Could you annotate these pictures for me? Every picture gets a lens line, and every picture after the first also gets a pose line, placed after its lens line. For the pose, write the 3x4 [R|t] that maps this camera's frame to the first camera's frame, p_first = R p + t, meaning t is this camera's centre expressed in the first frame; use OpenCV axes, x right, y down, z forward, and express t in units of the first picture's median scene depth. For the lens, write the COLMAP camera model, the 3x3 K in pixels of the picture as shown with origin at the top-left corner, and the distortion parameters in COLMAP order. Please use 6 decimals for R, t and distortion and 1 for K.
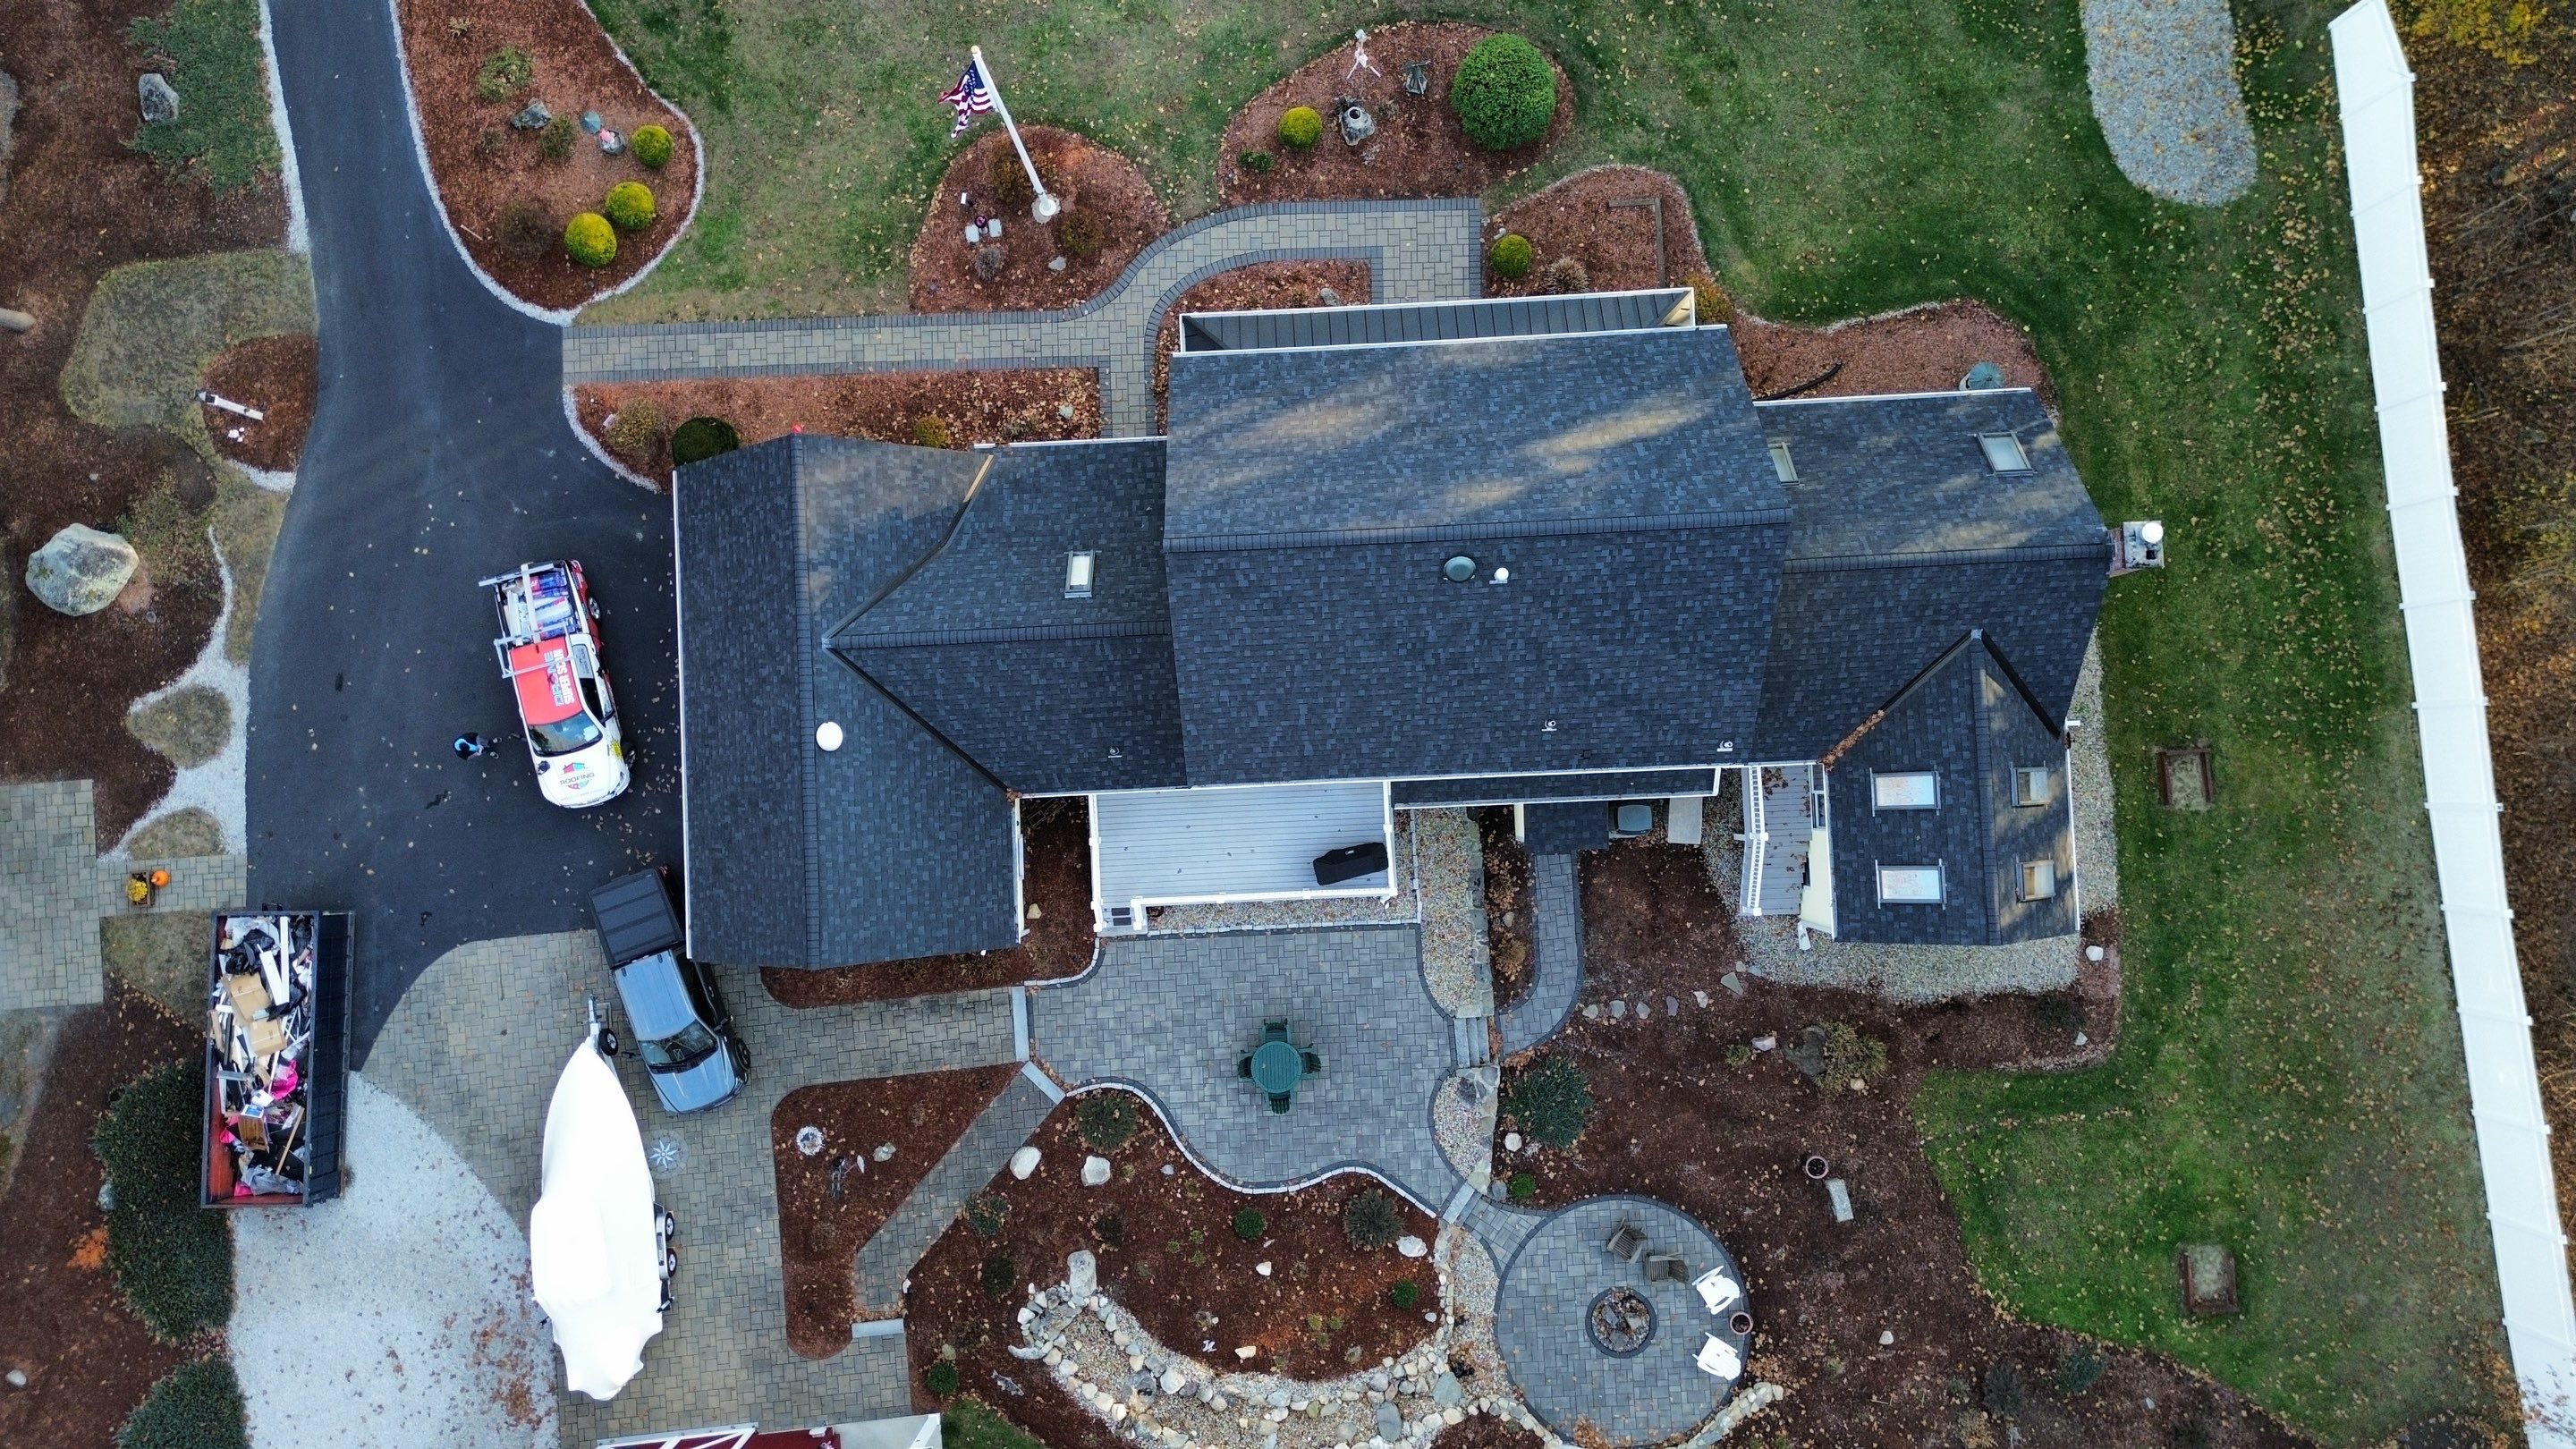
lens RADIAL K [[1832.5, 0, 1277.3], [0, 1832.5, 738.5], [0, 0, 1]] dist [0.020654, -0.013540]
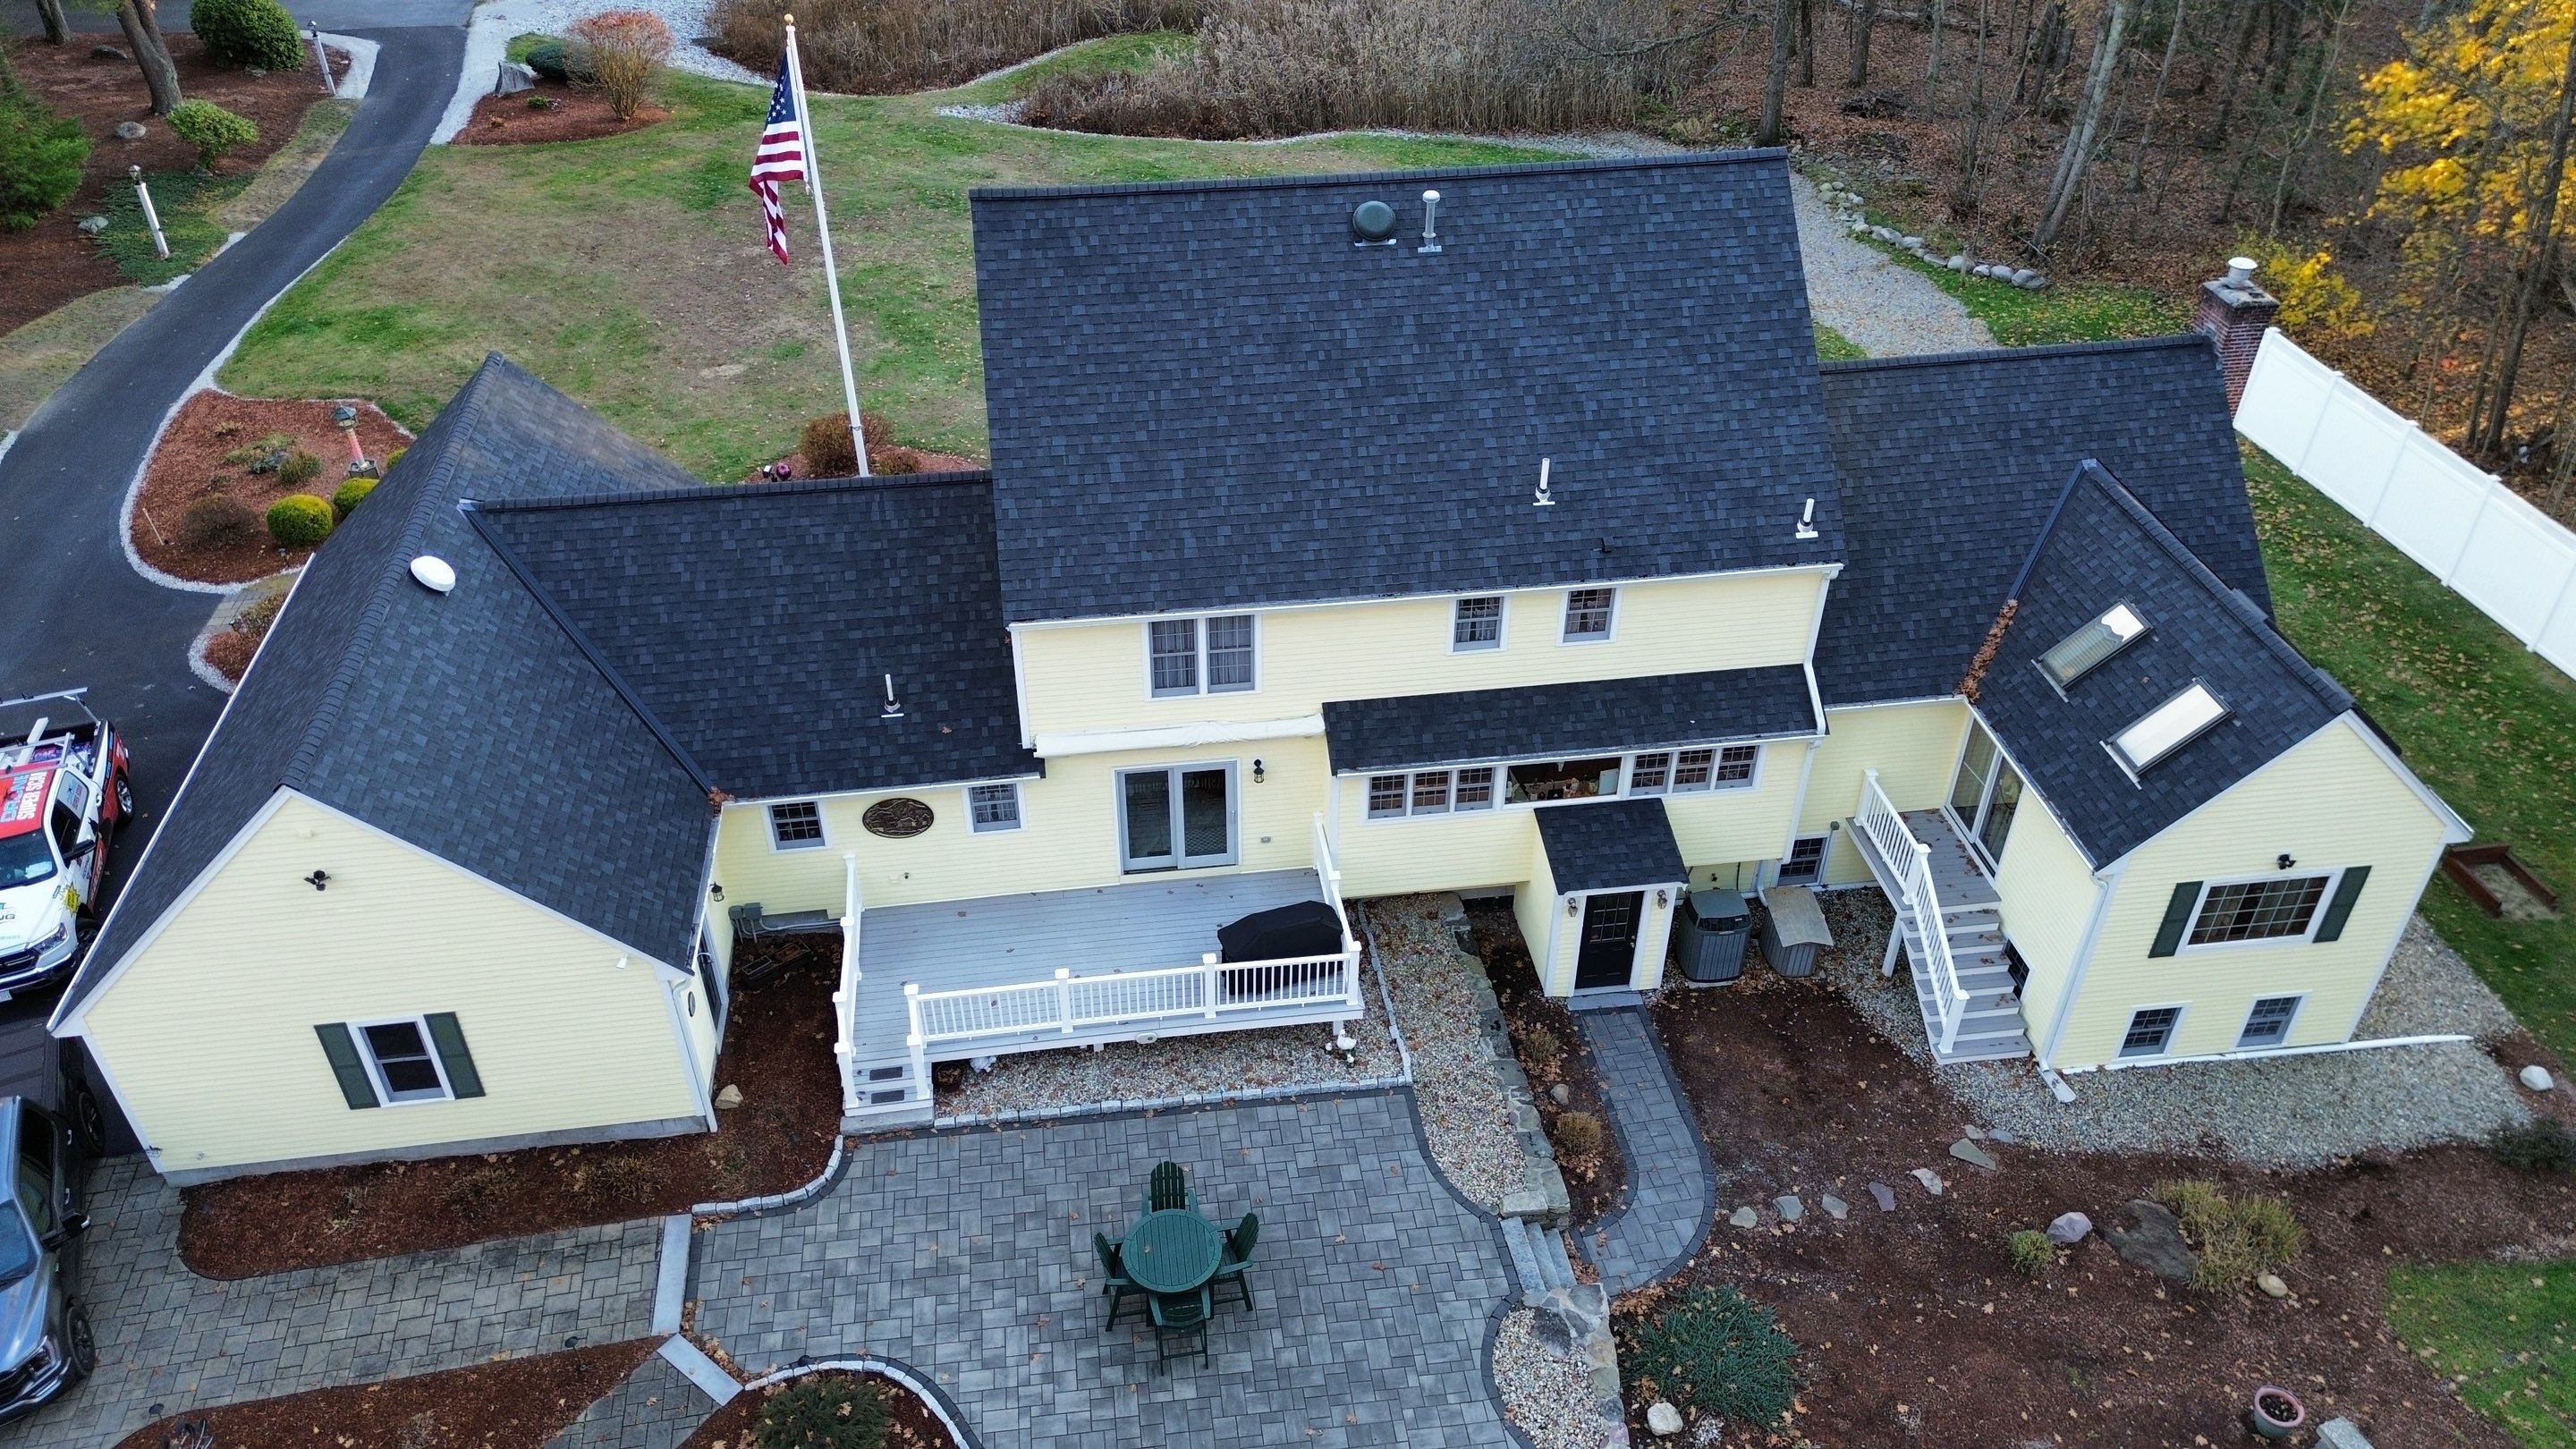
lens RADIAL K [[1832.5, 0, 1294.0], [0, 1832.5, 724.7], [0, 0, 1]] dist [0.020654, -0.013540]
pose [[0.995046, -0.041277, 0.090439, -0.006637], [0.096704, 0.612826, -0.784278, 0.482620], [-0.023051, 0.789139, 0.613782, 0.556553]]
